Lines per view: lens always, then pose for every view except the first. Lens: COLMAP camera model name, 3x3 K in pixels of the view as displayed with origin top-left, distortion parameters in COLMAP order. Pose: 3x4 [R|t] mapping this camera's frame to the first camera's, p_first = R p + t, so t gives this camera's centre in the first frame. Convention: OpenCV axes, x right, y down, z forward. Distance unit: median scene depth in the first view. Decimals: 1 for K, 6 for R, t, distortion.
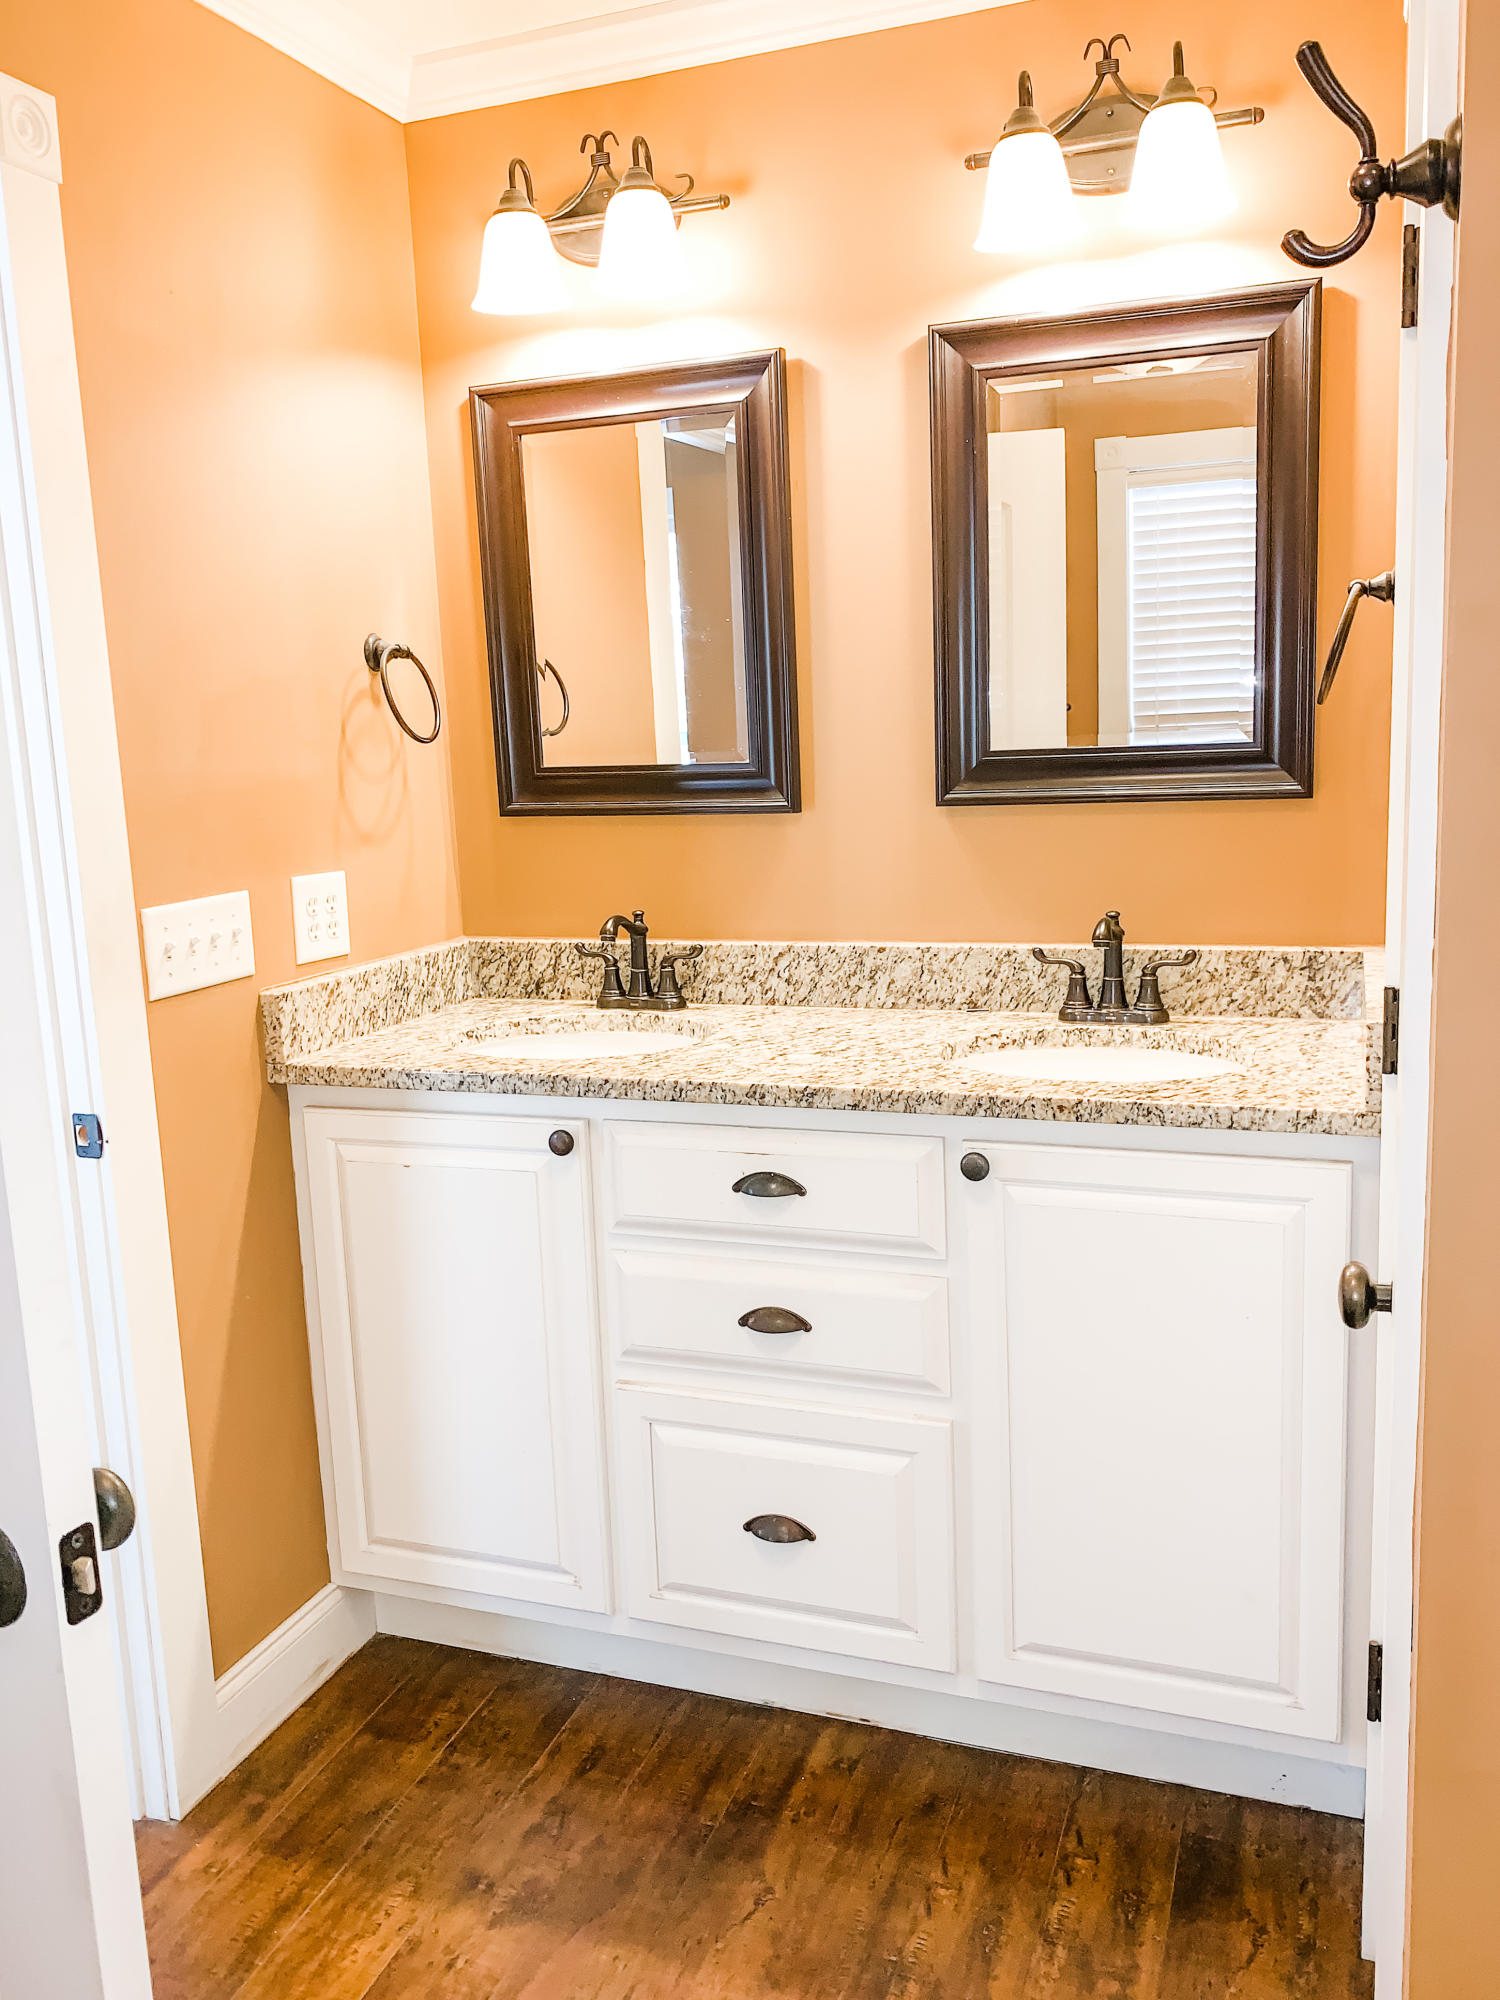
lens RADIAL K [[1529.2, 0, 750.0], [0, 1529.2, 1000.0], [0, 0, 1]] dist [0.208419, -0.544524]
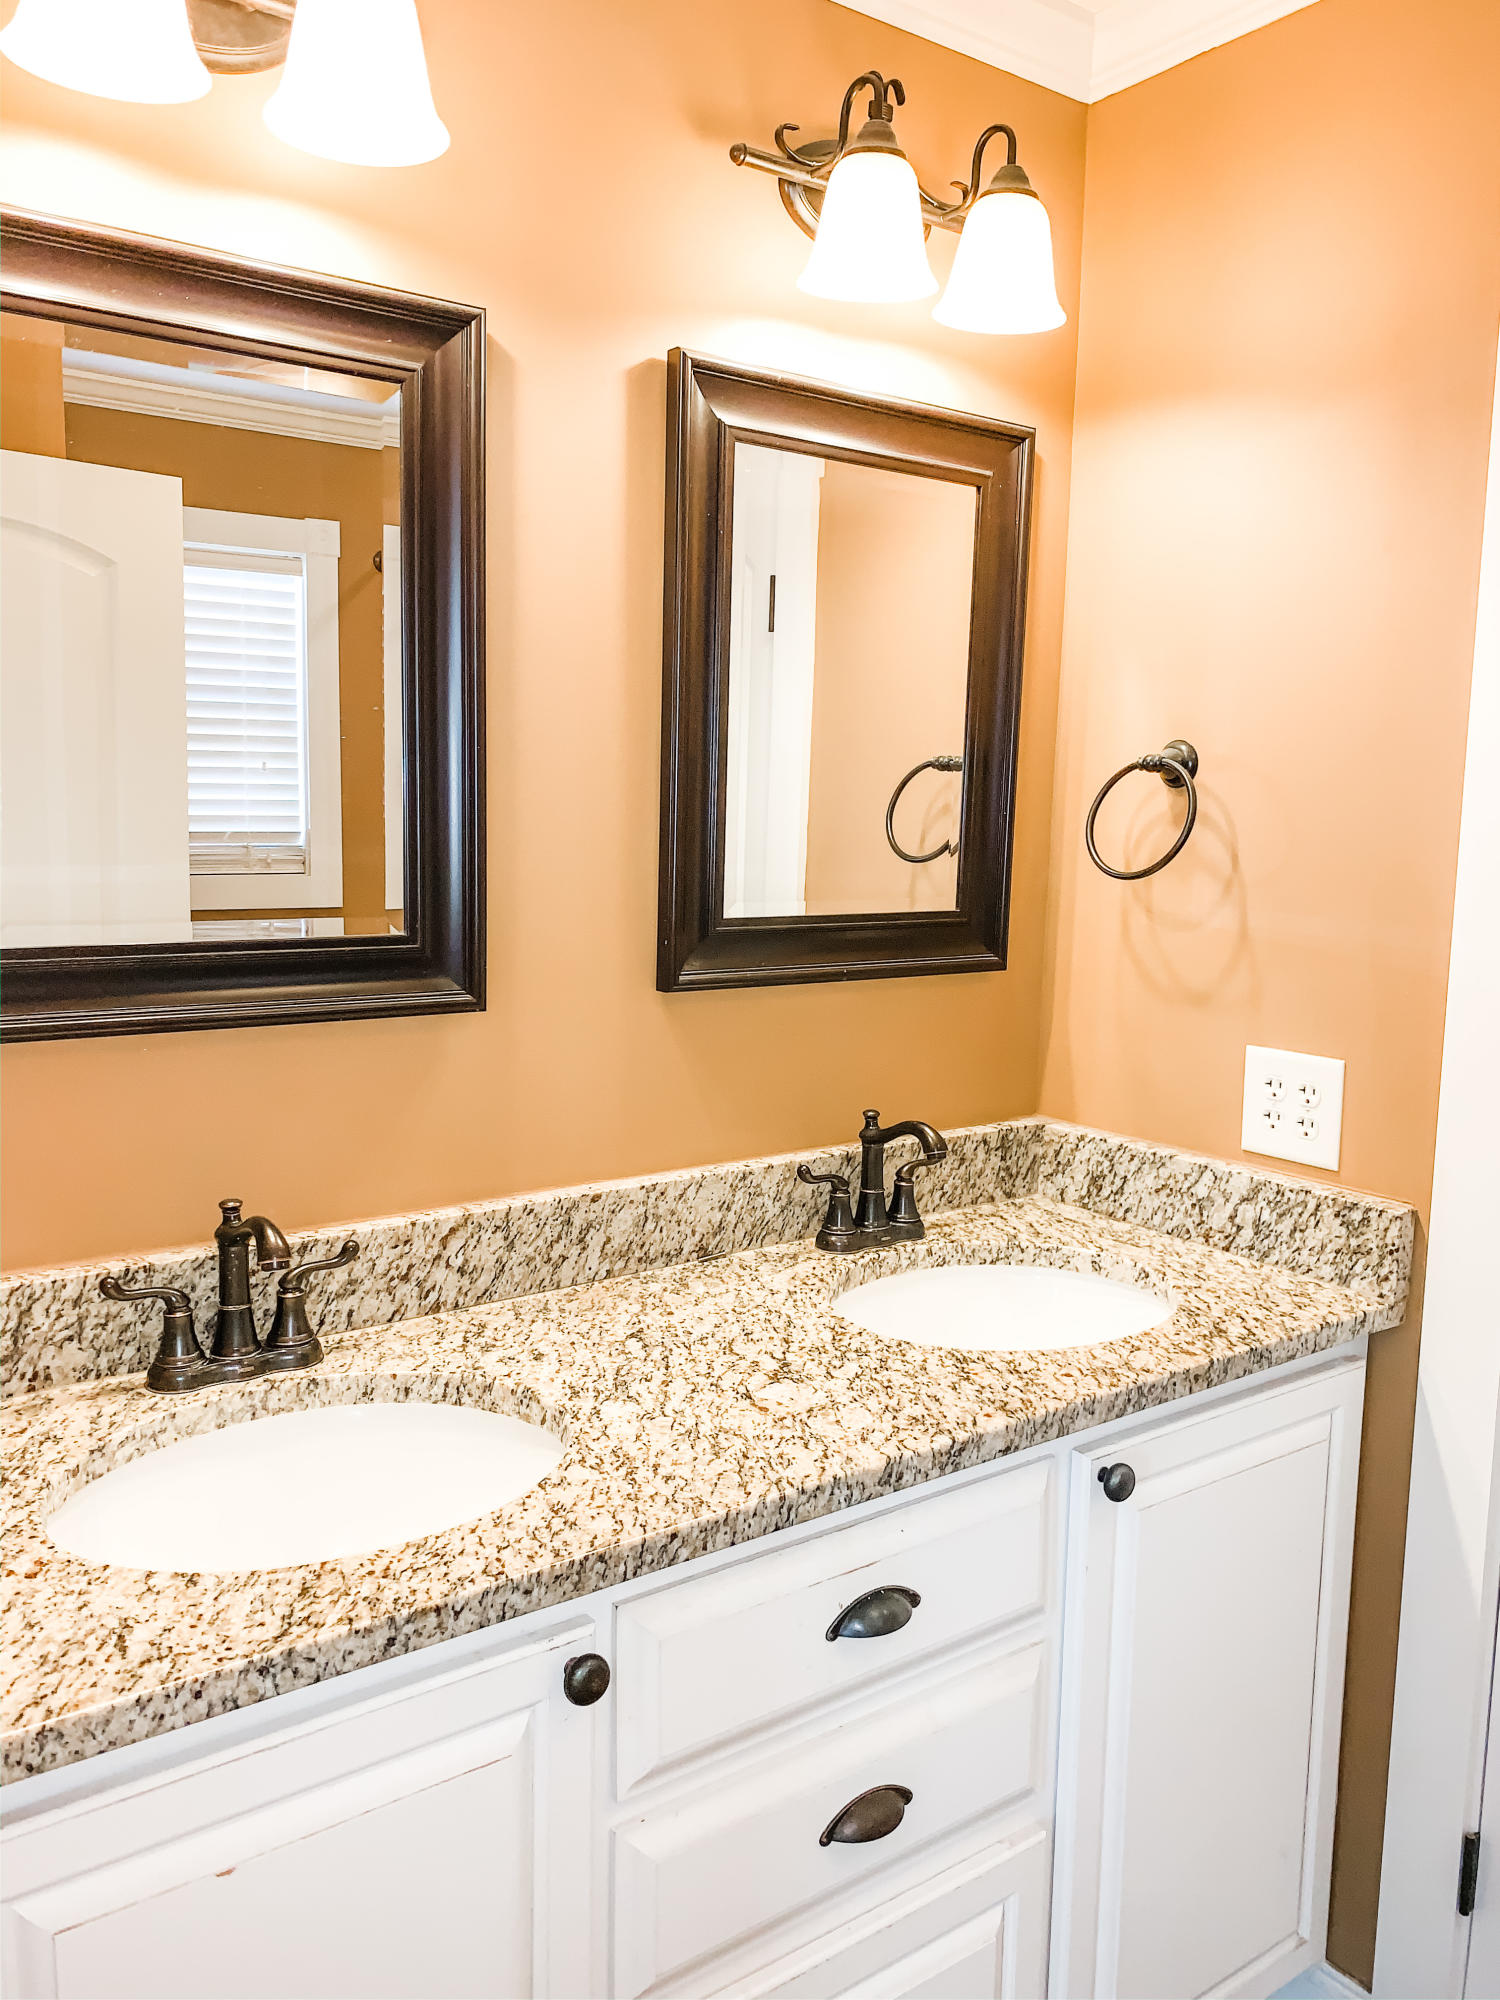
lens RADIAL K [[1537.8, 0, 750.0], [0, 1537.8, 1000.0], [0, 0, 1]] dist [0.180946, -0.564937]
pose [[0.545371, -0.063882, 0.835757, -0.469698], [0.102635, 0.994678, 0.009055, -0.124794], [-0.831887, 0.080840, 0.549025, 0.563455]]
